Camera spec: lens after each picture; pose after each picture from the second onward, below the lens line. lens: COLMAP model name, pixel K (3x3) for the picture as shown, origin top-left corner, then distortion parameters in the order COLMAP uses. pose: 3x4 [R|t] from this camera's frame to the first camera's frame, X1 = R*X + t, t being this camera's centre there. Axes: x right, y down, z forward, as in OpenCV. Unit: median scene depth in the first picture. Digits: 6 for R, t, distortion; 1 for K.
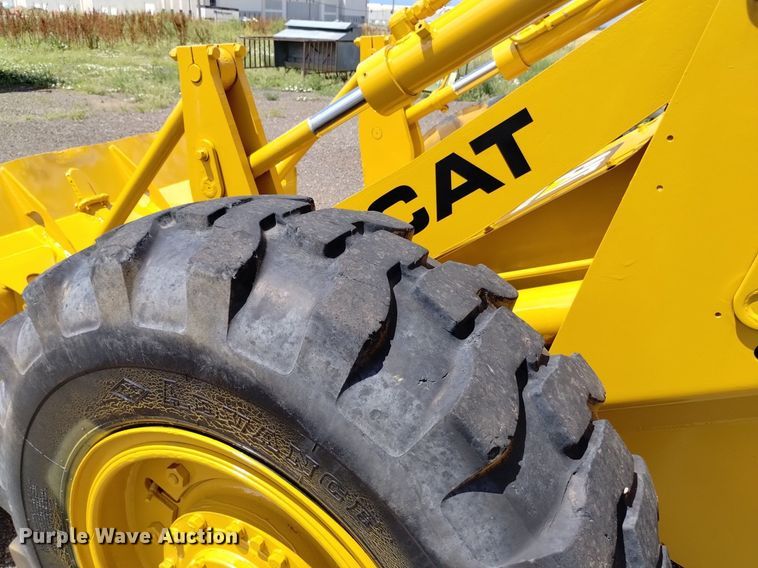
lens RADIAL K [[645.3, 0, 379.0], [0, 645.3, 284.0], [0, 0, 1]] dist [0.048561, -0.054556]
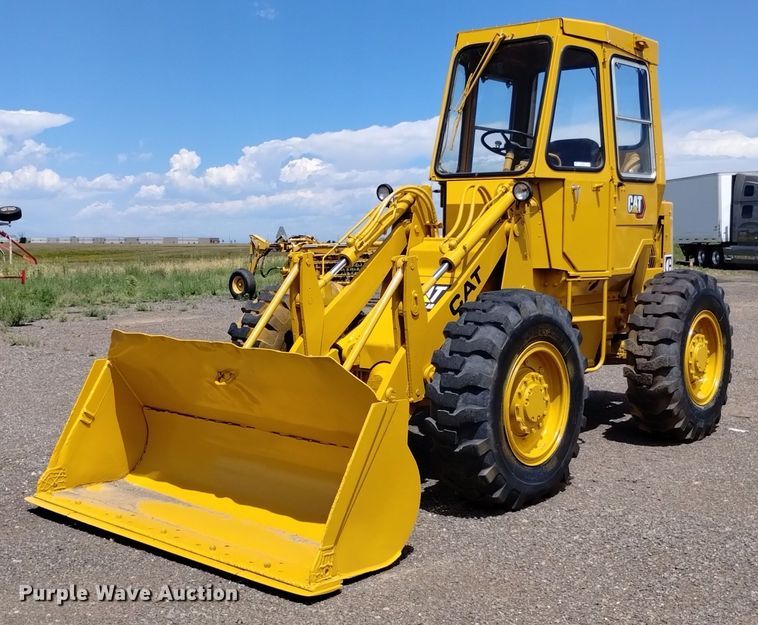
lens RADIAL K [[989.2, 0, 338.8], [0, 989.2, 313.7], [0, 0, 1]] dist [0.012855, 0.013528]
pose [[0.268053, -0.115211, 0.956490, -4.520629], [0.384183, 0.923250, 0.003541, -0.294364], [-0.883488, 0.366519, 0.291742, 0.172024]]
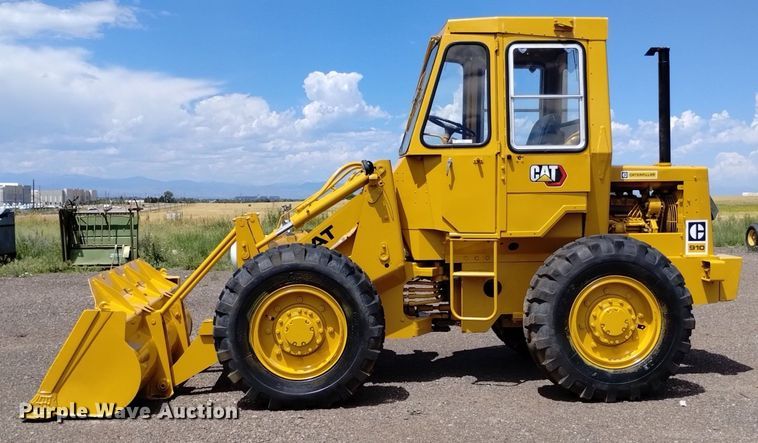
lens RADIAL K [[817.2, 0, 393.0], [0, 817.2, 224.6], [0, 0, 1]] dist [0.056609, -0.021316]
pose [[0.856613, -0.063012, 0.512097, -2.080637], [0.233090, 0.932722, -0.275134, 1.253884], [-0.460307, 0.355048, 0.813669, -3.446494]]
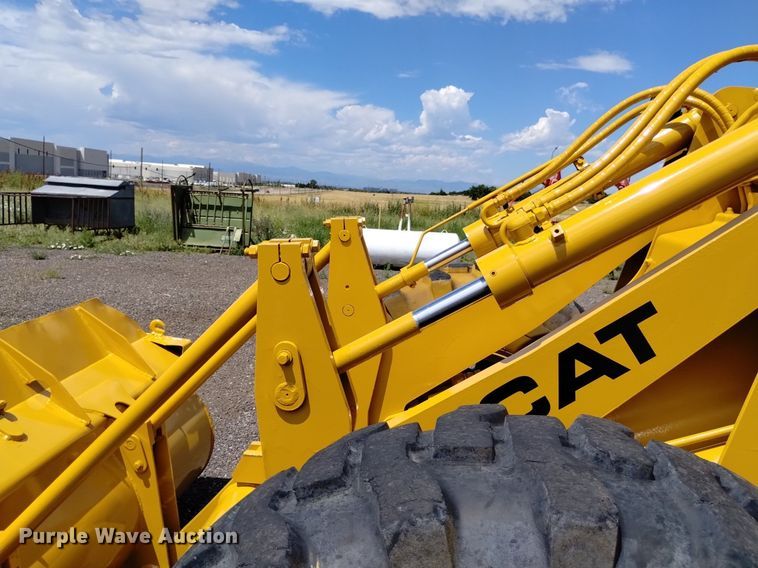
lens RADIAL K [[638.7, 0, 389.1], [0, 638.7, 285.0], [0, 0, 1]] dist [0.037150, -0.008986]
pose [[0.924864, -0.038583, 0.378335, -0.518086], [0.120729, 0.973167, -0.195884, -0.120224], [-0.360625, 0.226842, 0.904706, 0.146059]]
